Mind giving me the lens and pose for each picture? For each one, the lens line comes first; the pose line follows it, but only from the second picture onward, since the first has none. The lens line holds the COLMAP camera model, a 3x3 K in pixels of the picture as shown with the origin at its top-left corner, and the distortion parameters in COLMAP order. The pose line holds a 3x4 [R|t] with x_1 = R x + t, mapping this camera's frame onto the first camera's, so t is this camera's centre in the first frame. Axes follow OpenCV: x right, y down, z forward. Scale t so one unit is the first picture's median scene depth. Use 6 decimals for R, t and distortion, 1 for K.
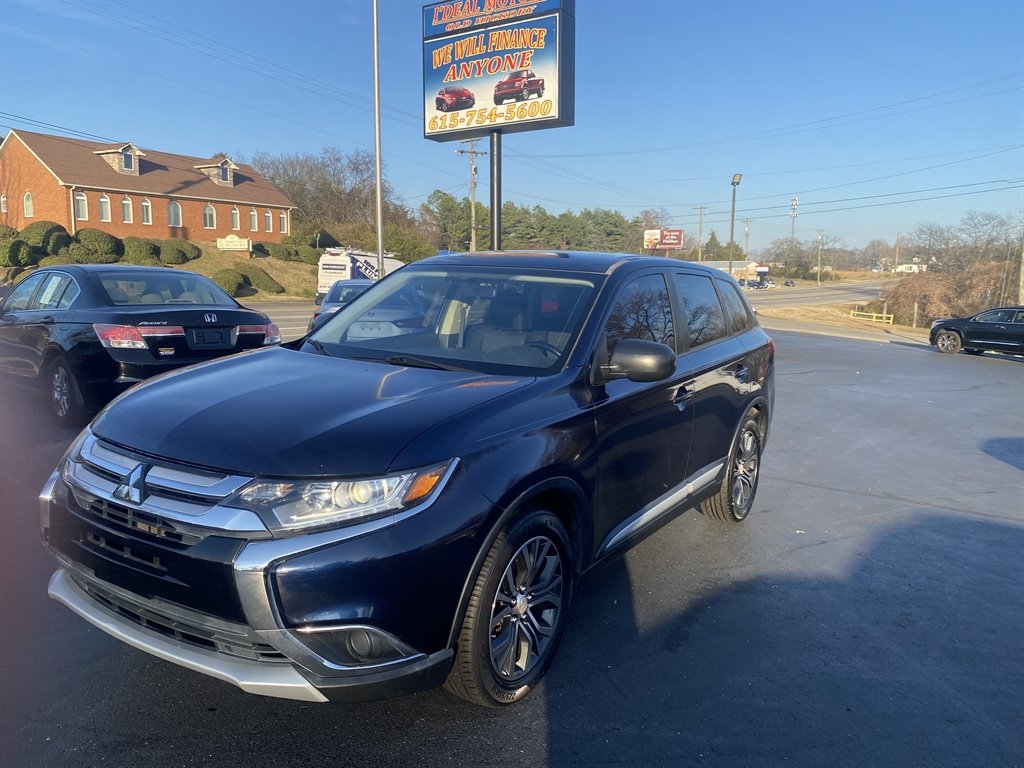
lens RADIAL K [[794.4, 0, 511.3], [0, 794.4, 379.9], [0, 0, 1]] dist [0.019111, -0.007013]
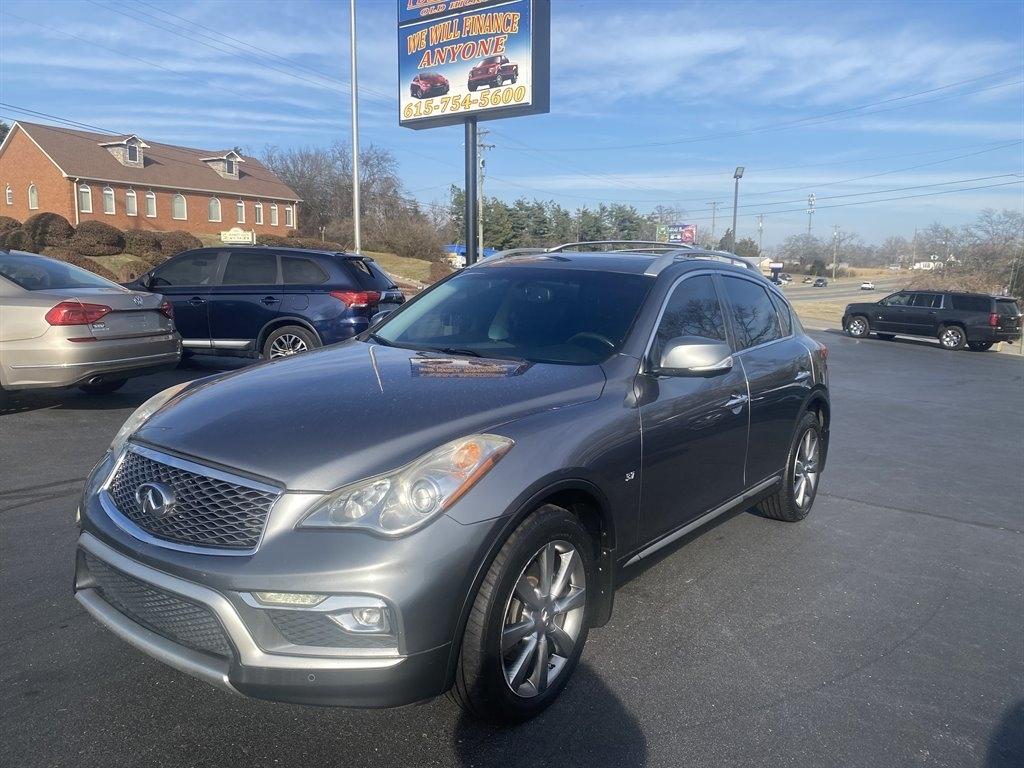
lens RADIAL K [[797.1, 0, 515.5], [0, 797.1, 381.2], [0, 0, 1]] dist [0.014505, -0.003965]
pose [[0.999897, 0.006491, -0.012832, 0.049388], [-0.006407, 0.999958, 0.006581, 0.003622], [0.012874, -0.006498, 0.999896, 0.016849]]
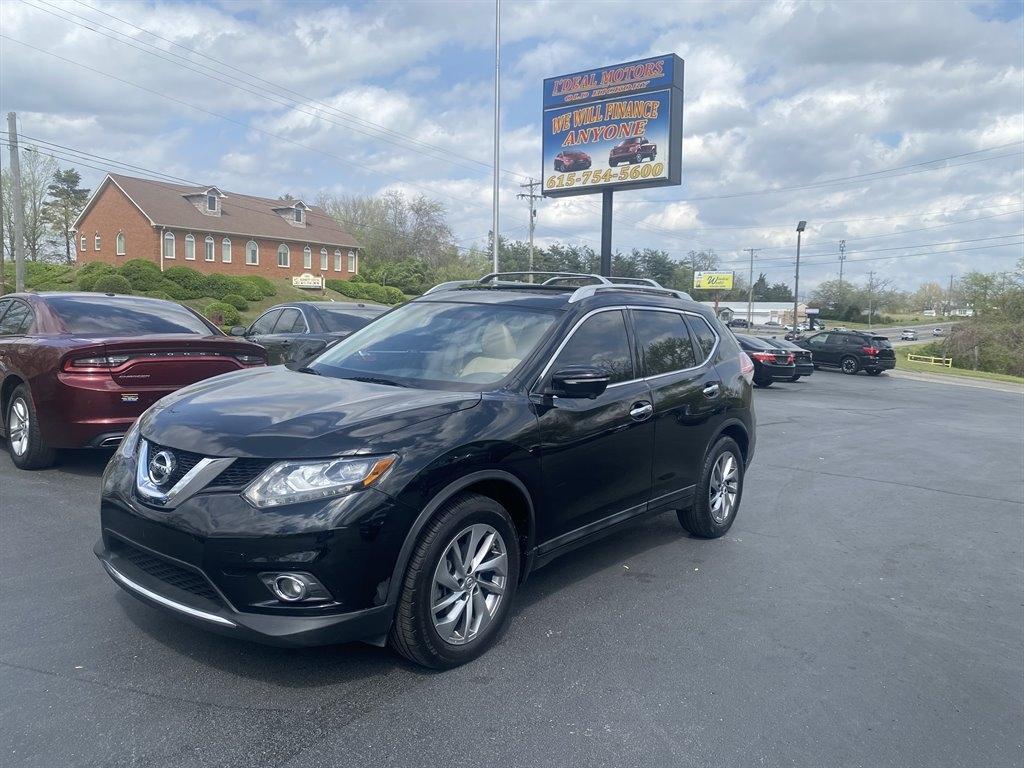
lens RADIAL K [[794.3, 0, 513.9], [0, 794.3, 381.8], [0, 0, 1]] dist [0.048941, -0.077458]
pose [[0.998701, 0.016469, -0.048216, -0.093060], [-0.018641, 0.998816, -0.044945, 0.012139], [0.047419, 0.045785, 0.997825, -0.115784]]
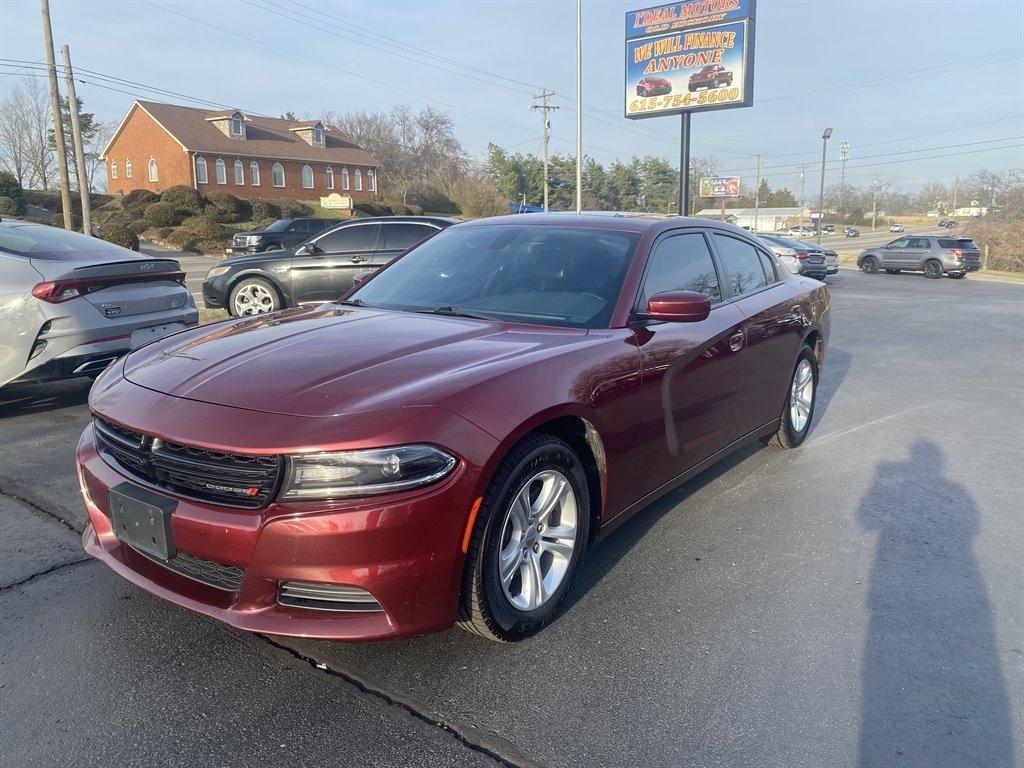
lens RADIAL K [[801.8, 0, 507.0], [0, 801.8, 383.3], [0, 0, 1]] dist [0.004020, 0.008169]
pose [[0.998627, -0.009121, -0.051583, -0.241901], [0.012256, 0.998075, 0.060789, 0.040745], [0.050929, -0.061338, 0.996817, -0.323393]]
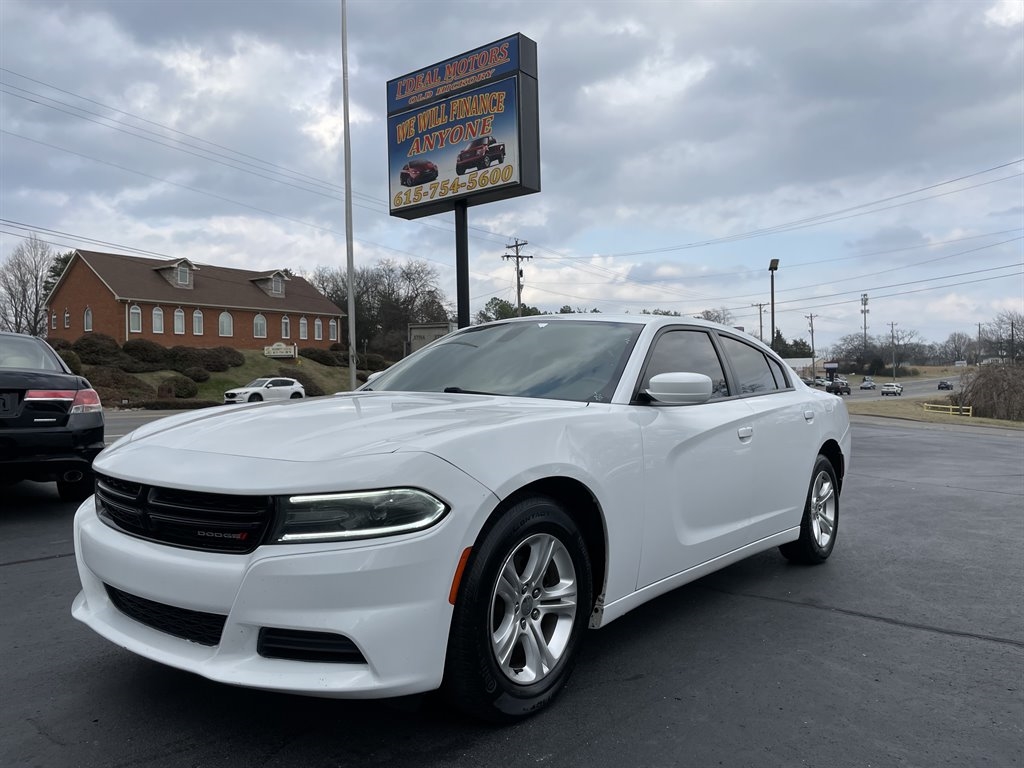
lens RADIAL K [[790.8, 0, 501.7], [0, 790.8, 383.1], [0, 0, 1]] dist [0.089337, -0.122320]
pose [[0.995219, -0.025174, -0.094371, 0.109072], [0.012877, 0.991597, -0.128720, 0.017556], [0.096818, 0.126890, 0.987180, 0.107979]]
